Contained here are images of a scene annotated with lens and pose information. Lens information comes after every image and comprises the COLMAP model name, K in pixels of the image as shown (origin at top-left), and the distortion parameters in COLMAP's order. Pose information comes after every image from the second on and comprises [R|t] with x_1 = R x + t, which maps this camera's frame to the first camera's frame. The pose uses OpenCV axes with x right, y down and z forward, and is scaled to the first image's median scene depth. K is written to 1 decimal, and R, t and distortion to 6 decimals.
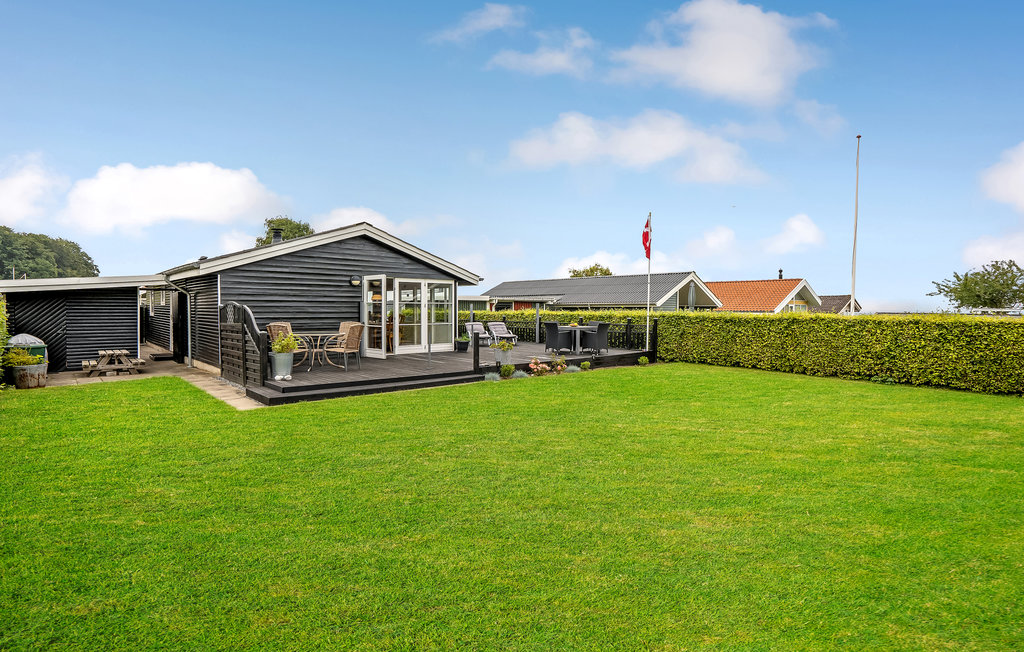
lens RADIAL K [[494.4, 0, 500.7], [0, 494.4, 326.5], [0, 0, 1]] dist [-0.002227, 0.000144]
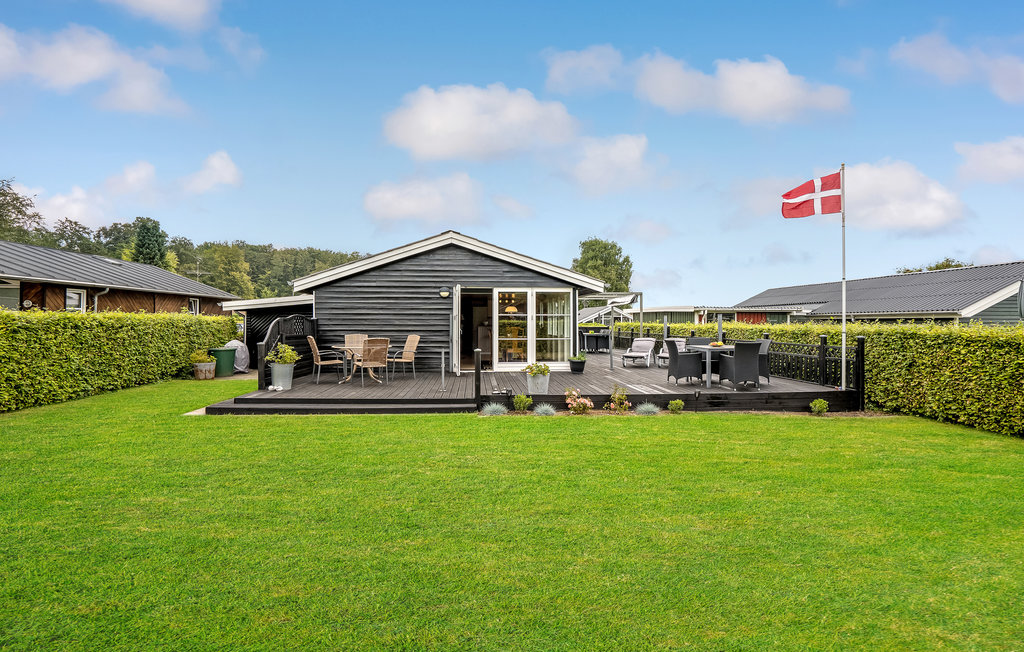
lens RADIAL K [[479.3, 0, 512.0], [0, 479.3, 326.0], [0, 0, 1]] dist [-0.019031, 0.000595]
pose [[0.801064, 0.004157, -0.598565, 0.327782], [-0.020455, 0.999582, -0.020433, -0.009474], [0.598230, 0.028611, 0.800814, 0.298033]]
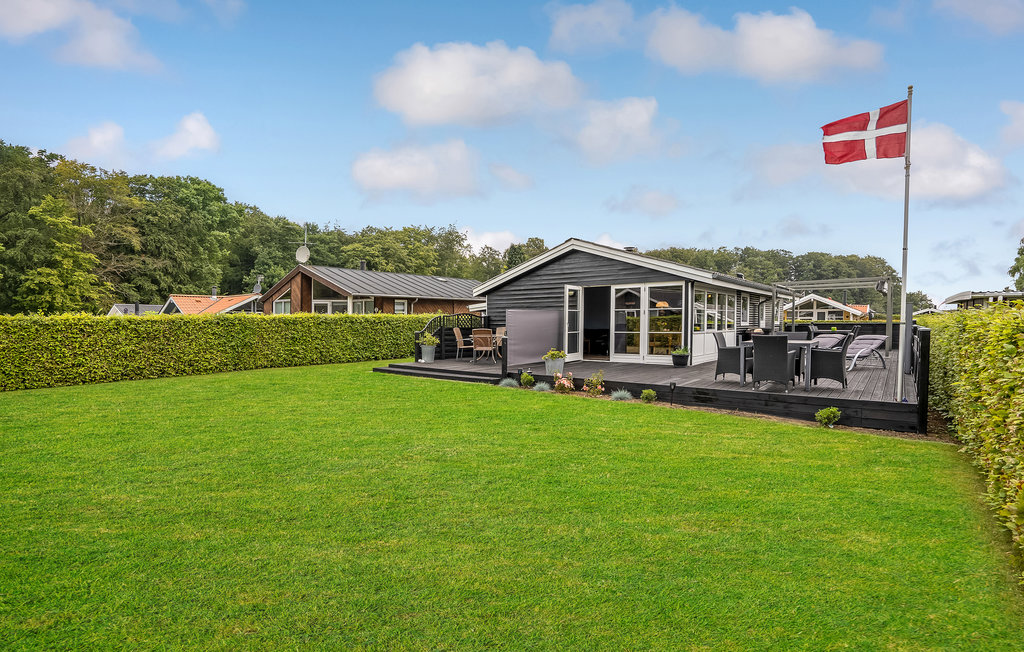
lens RADIAL K [[494.4, 0, 500.7], [0, 494.4, 326.5], [0, 0, 1]] dist [-0.002227, 0.000144]
pose [[0.172865, 0.005020, -0.984933, 0.695080], [-0.028096, 0.999605, 0.000164, -0.008562], [0.984545, 0.027644, 0.172938, 0.583496]]
